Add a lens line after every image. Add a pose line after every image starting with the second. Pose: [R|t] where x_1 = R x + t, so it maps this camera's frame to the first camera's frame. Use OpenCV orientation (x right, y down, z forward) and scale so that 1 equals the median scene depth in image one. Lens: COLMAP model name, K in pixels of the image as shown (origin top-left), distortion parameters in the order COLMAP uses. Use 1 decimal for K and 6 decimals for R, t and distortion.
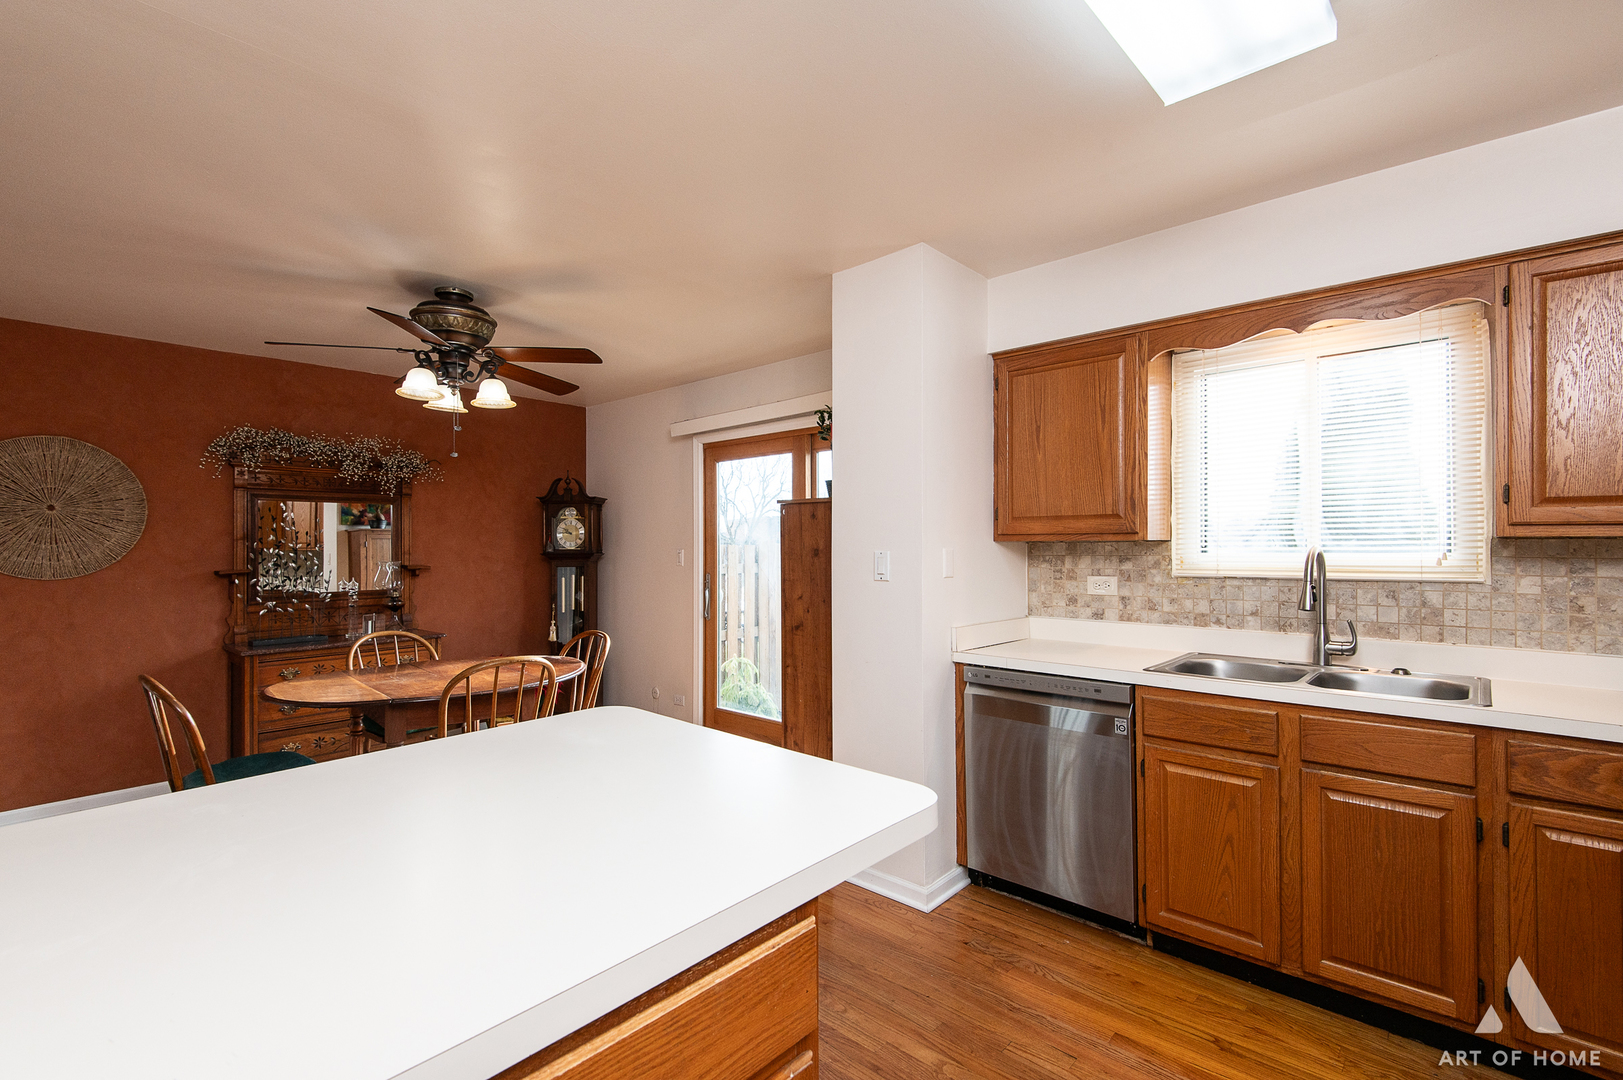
lens RADIAL K [[742.7, 0, 813.2], [0, 742.7, 541.2], [0, 0, 1]] dist [0.024128, -0.009165]
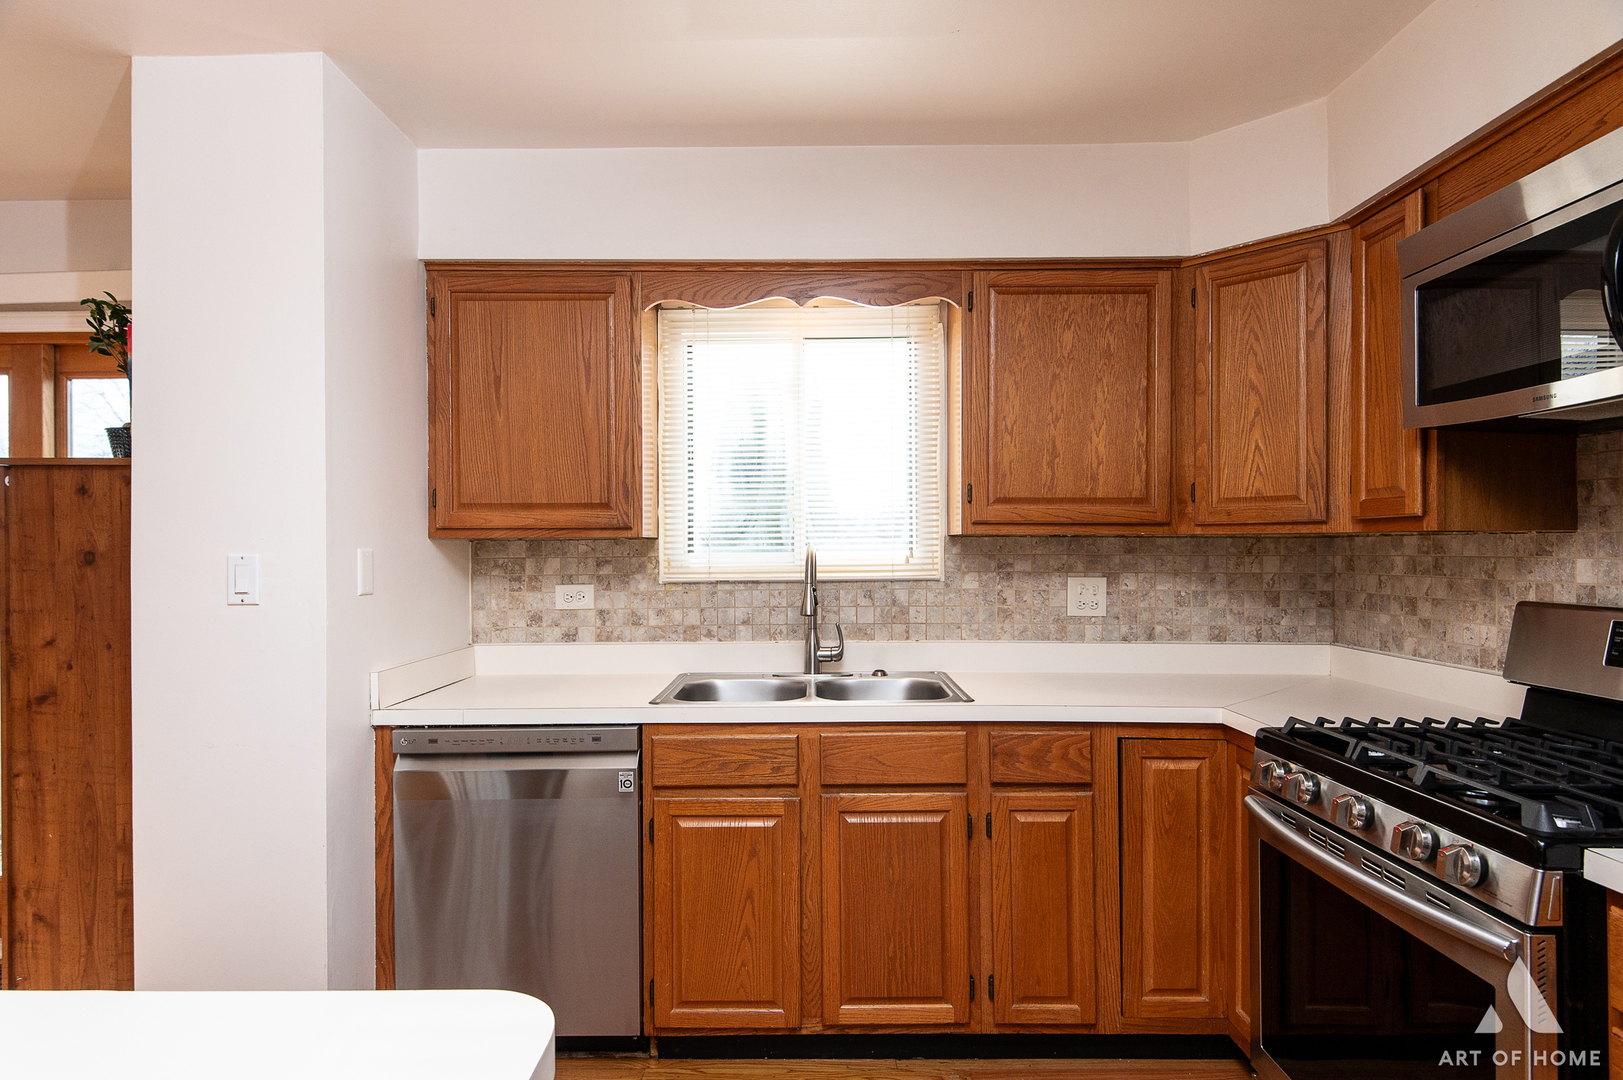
lens RADIAL K [[913.7, 0, 813.1], [0, 913.7, 541.3], [0, 0, 1]] dist [0.035689, -0.014694]
pose [[0.748070, 0.000546, 0.663620, -0.062680], [-0.000405, 1.000000, -0.000367, 0.003264], [-0.663620, 0.000006, 0.748070, 0.165496]]
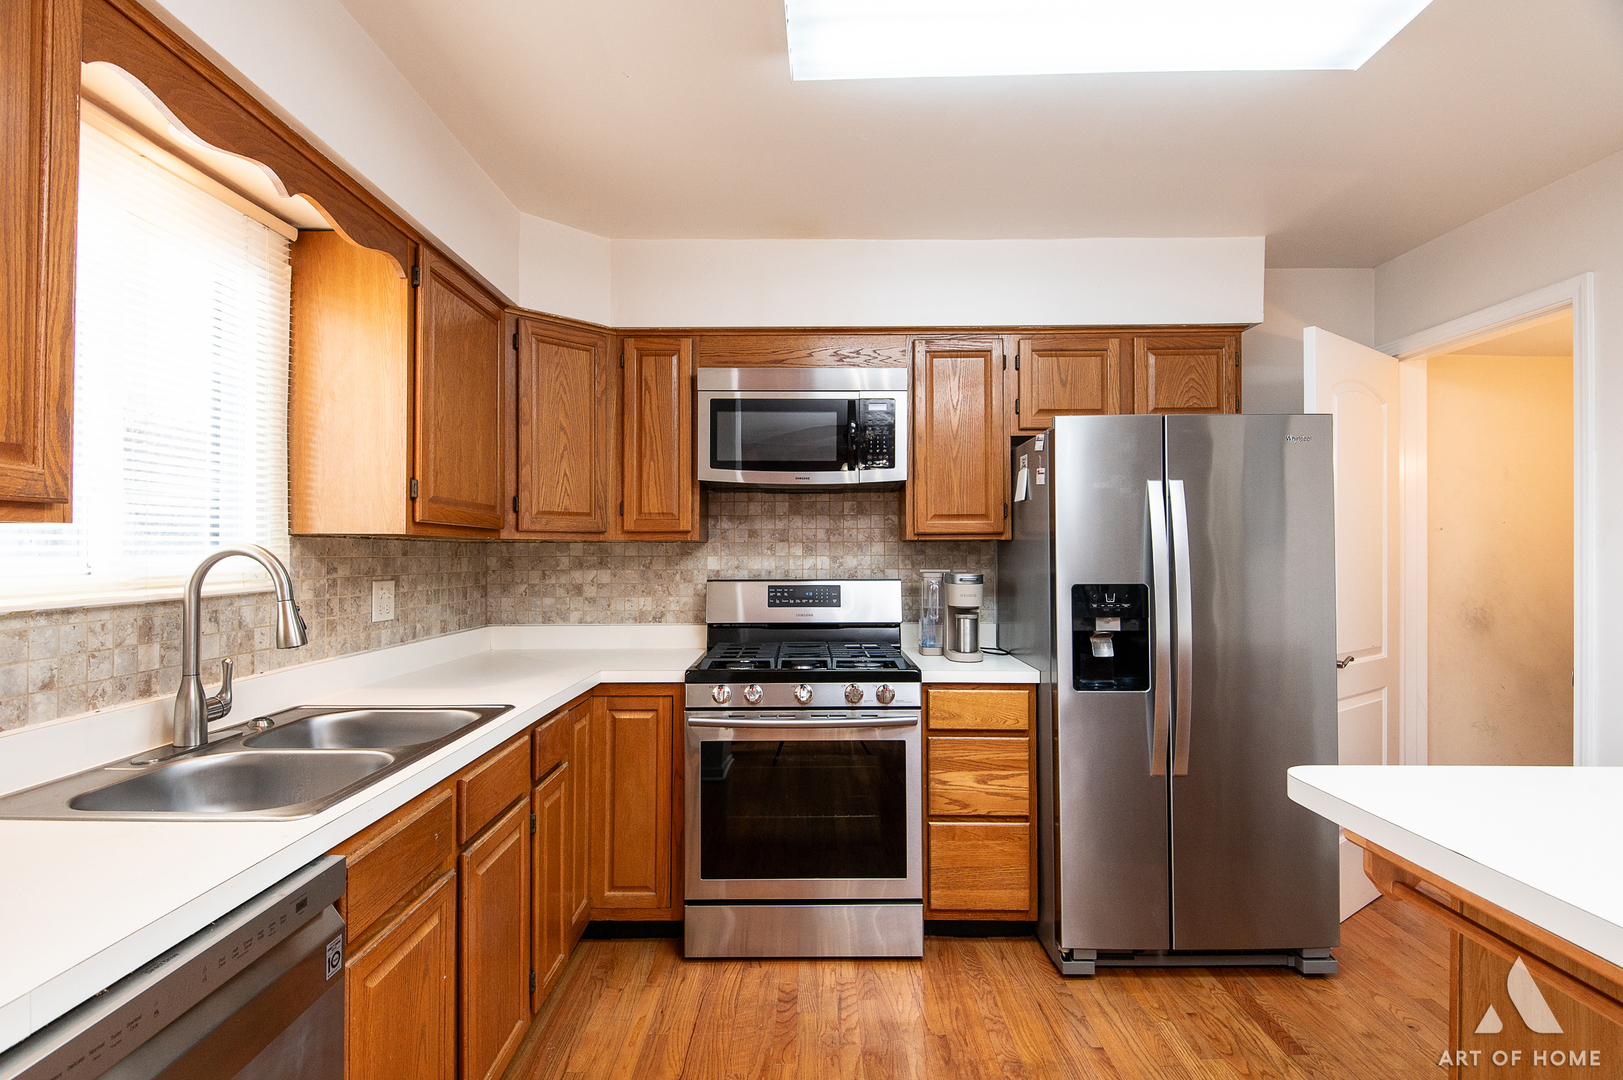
lens RADIAL K [[791.5, 0, 805.7], [0, 791.5, 542.7], [0, 0, 1]] dist [0.000235, -0.000668]
pose [[-0.661086, 0.007197, 0.750276, -0.111576], [-0.004254, 0.999902, -0.013341, 0.012007], [-0.750298, -0.012011, -0.660991, 1.056472]]
